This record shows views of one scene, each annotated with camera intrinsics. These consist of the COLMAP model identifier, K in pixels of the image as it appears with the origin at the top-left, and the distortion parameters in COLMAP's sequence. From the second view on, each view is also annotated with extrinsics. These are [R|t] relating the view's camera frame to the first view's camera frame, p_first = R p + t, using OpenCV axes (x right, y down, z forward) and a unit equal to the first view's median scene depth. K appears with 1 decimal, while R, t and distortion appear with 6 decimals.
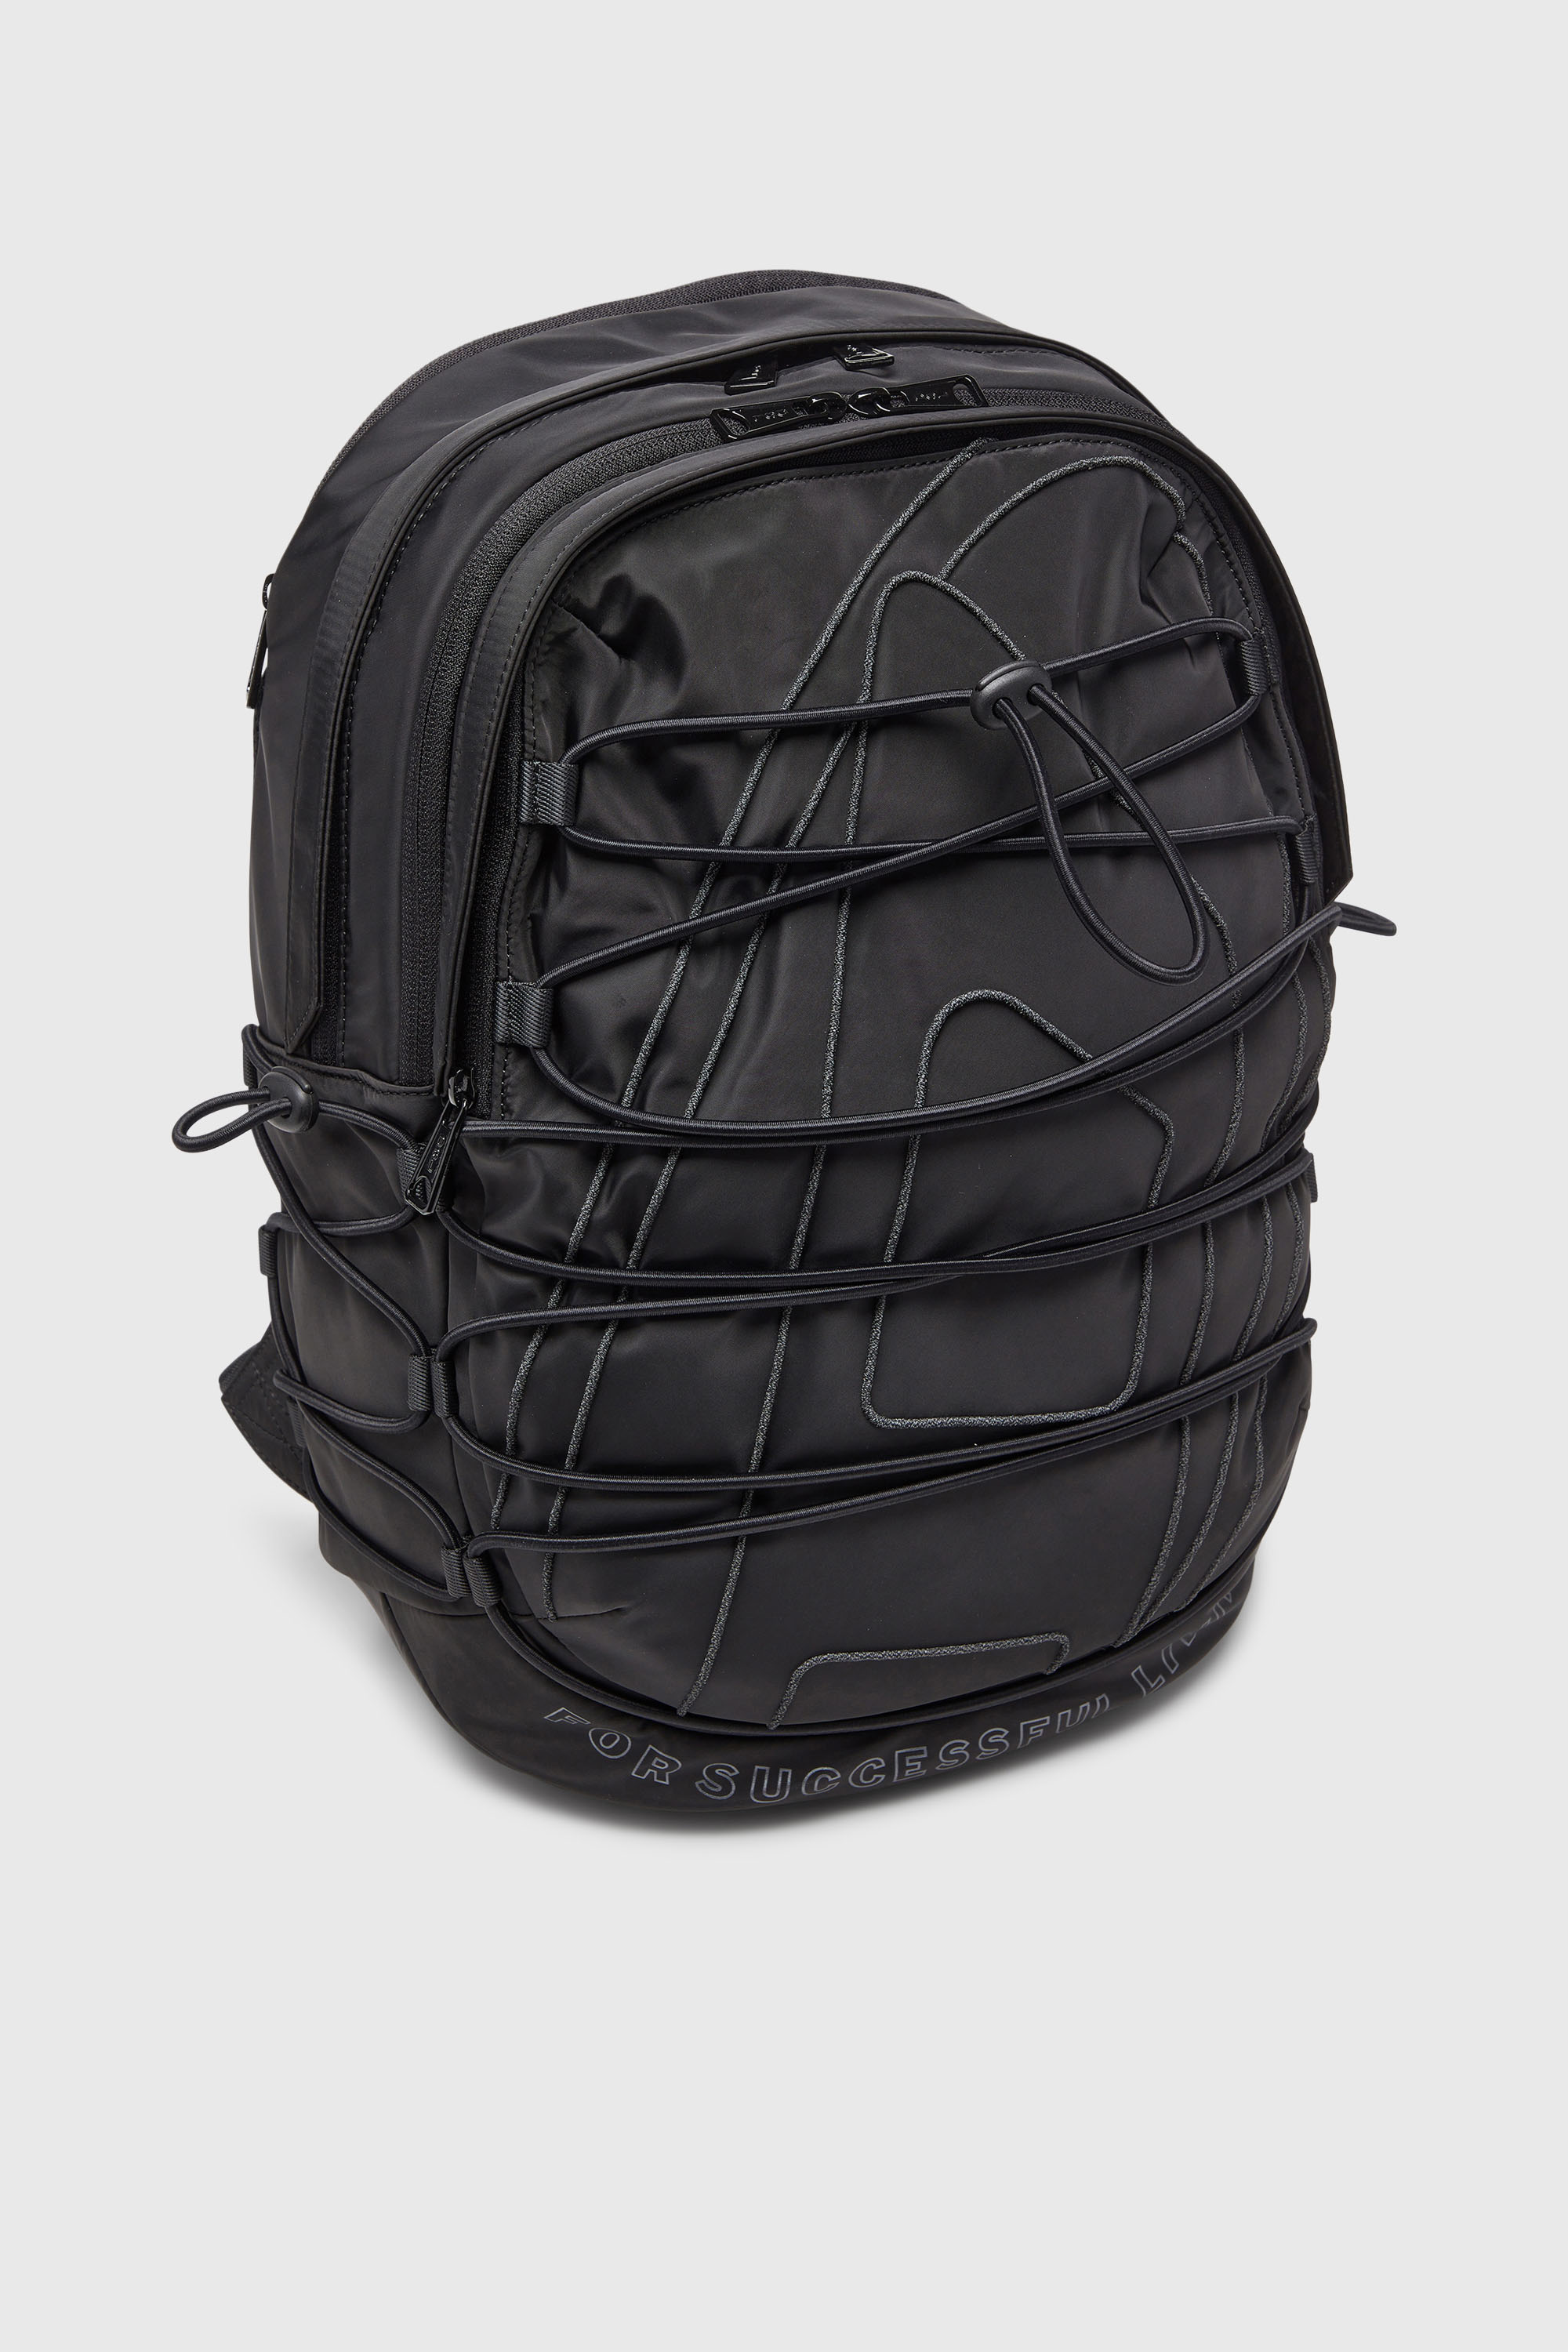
lens RADIAL K [[3373.3, 0, 783.7], [0, 3373.3, 1179.6], [0, 0, 1]] dist [-0.040267, 0.000000]
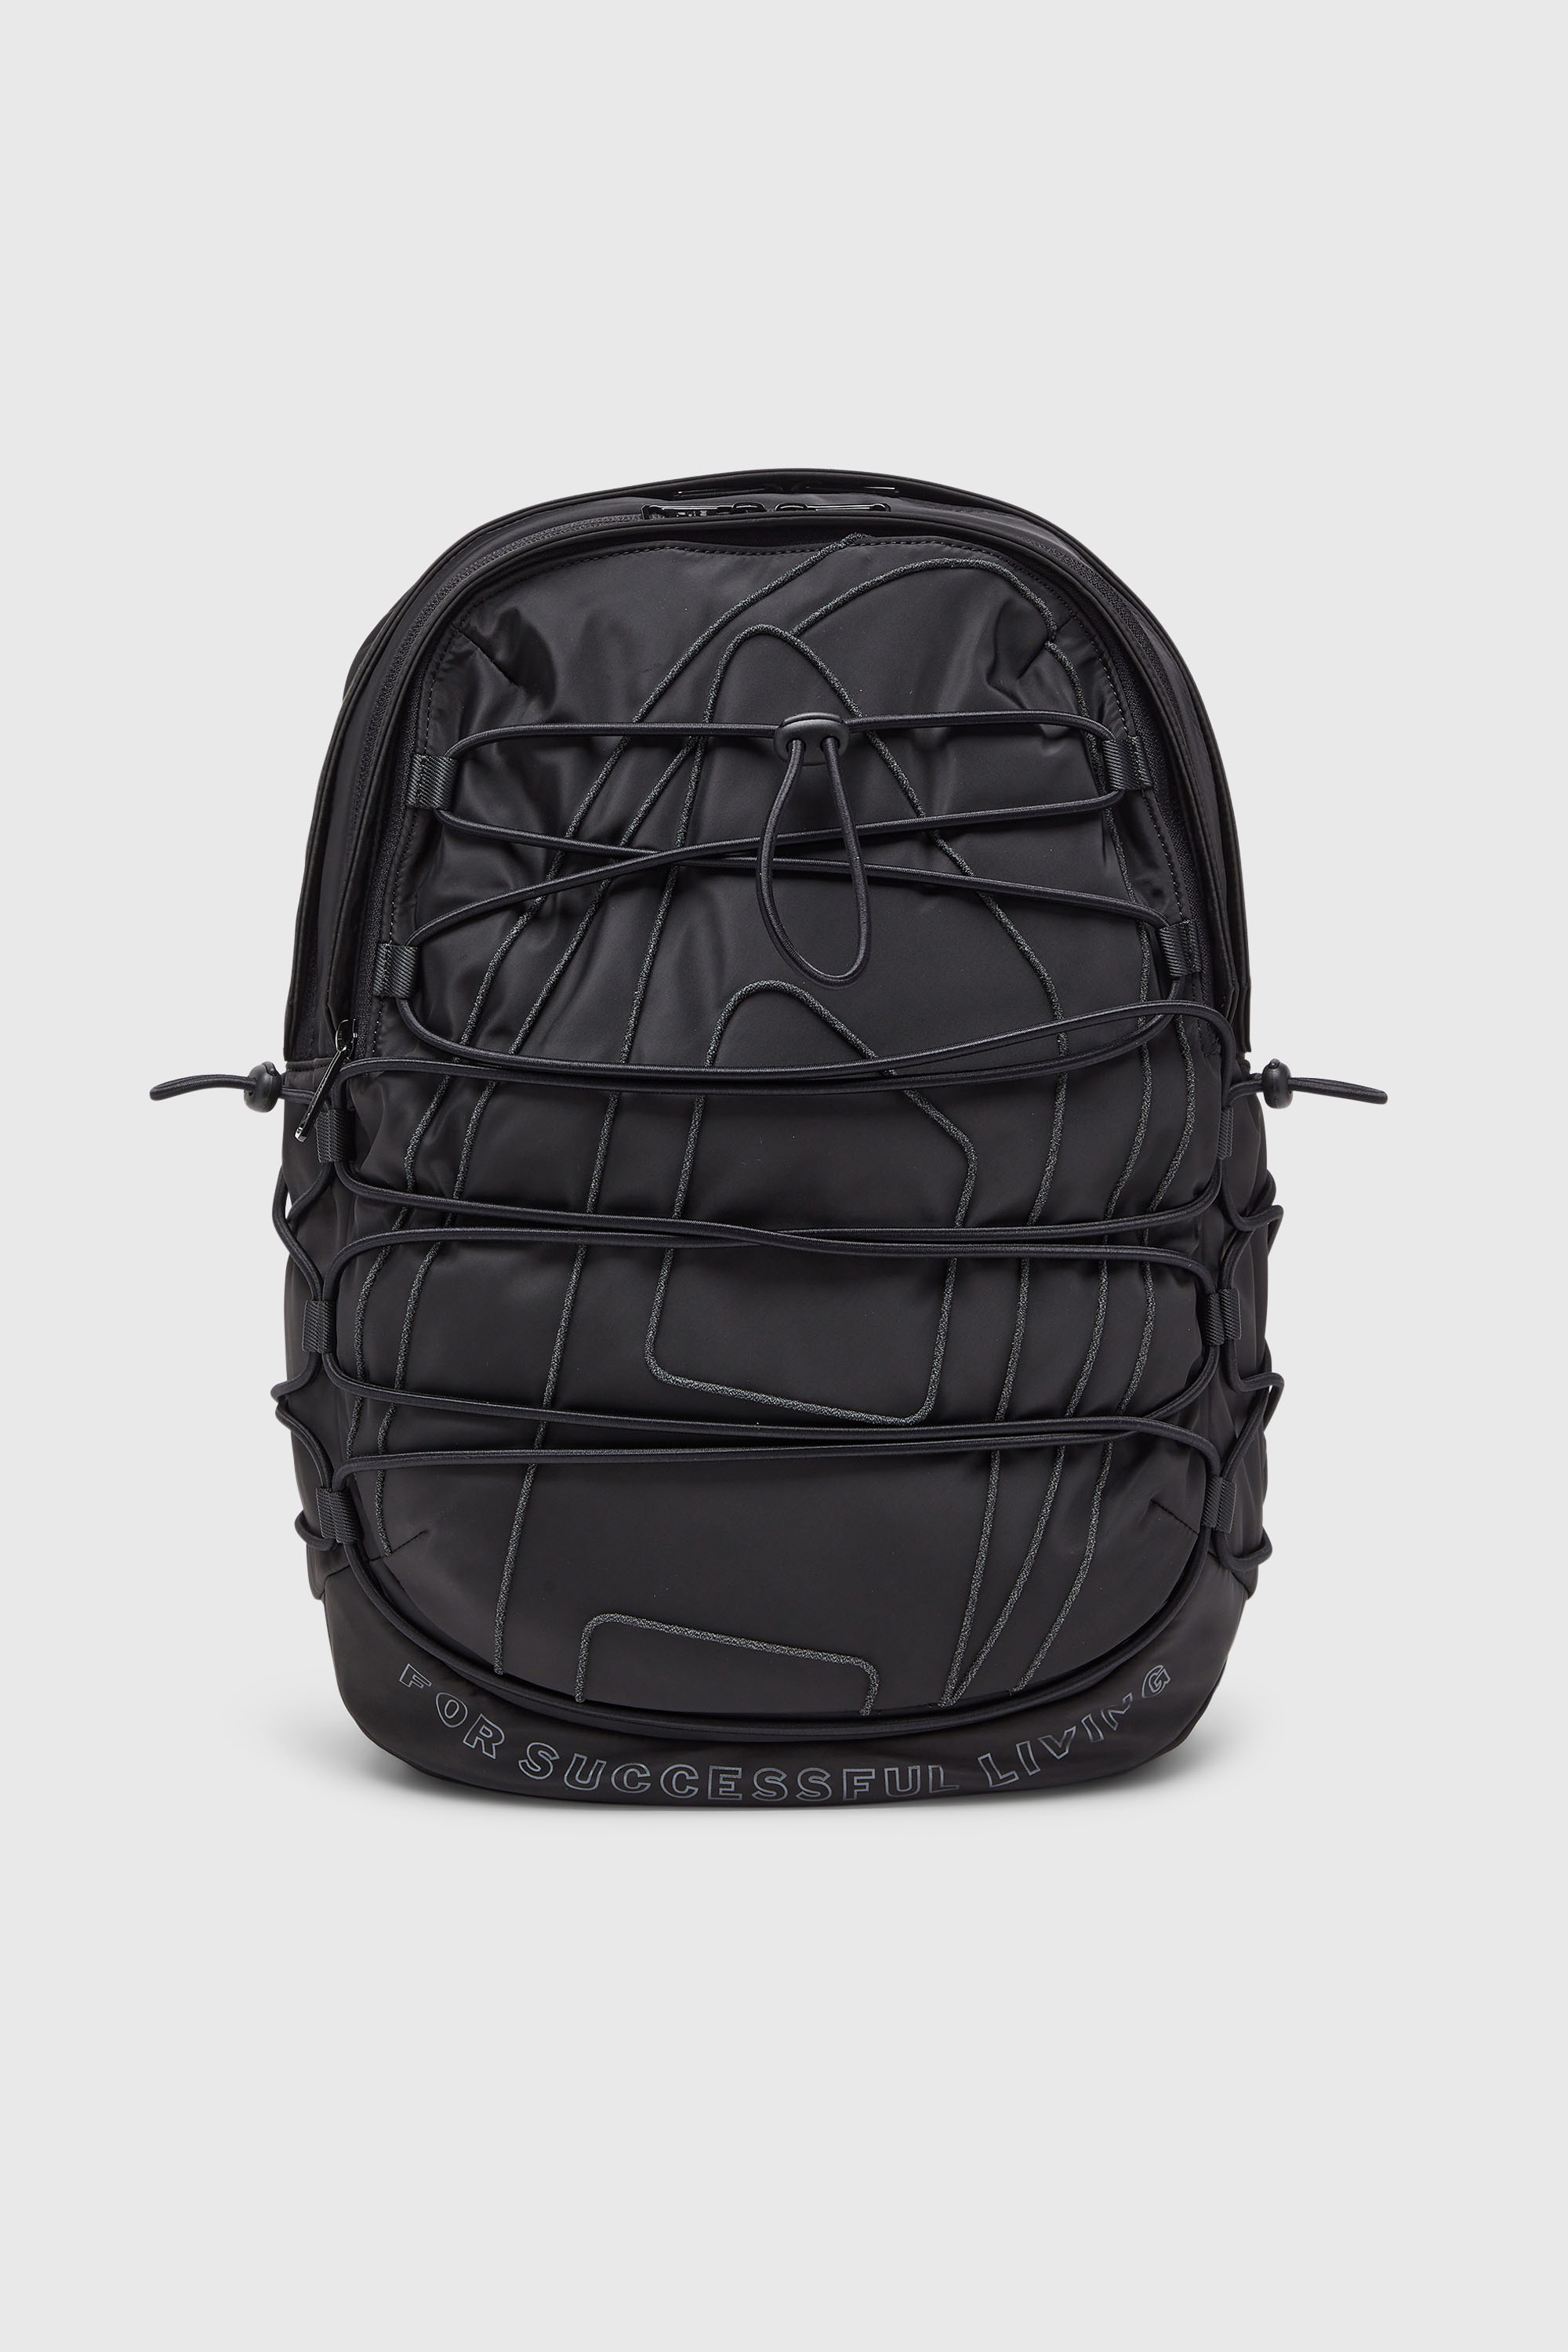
lens RADIAL K [[4750.8, 0, 785.2], [0, 4750.8, 1175.6], [0, 0, 1]] dist [-0.062726, 0.000000]
pose [[0.920790, 0.058977, -0.385575, 0.668983], [-0.177193, 0.943866, -0.278782, 0.441788], [0.347490, 0.325021, 0.879552, -0.374287]]
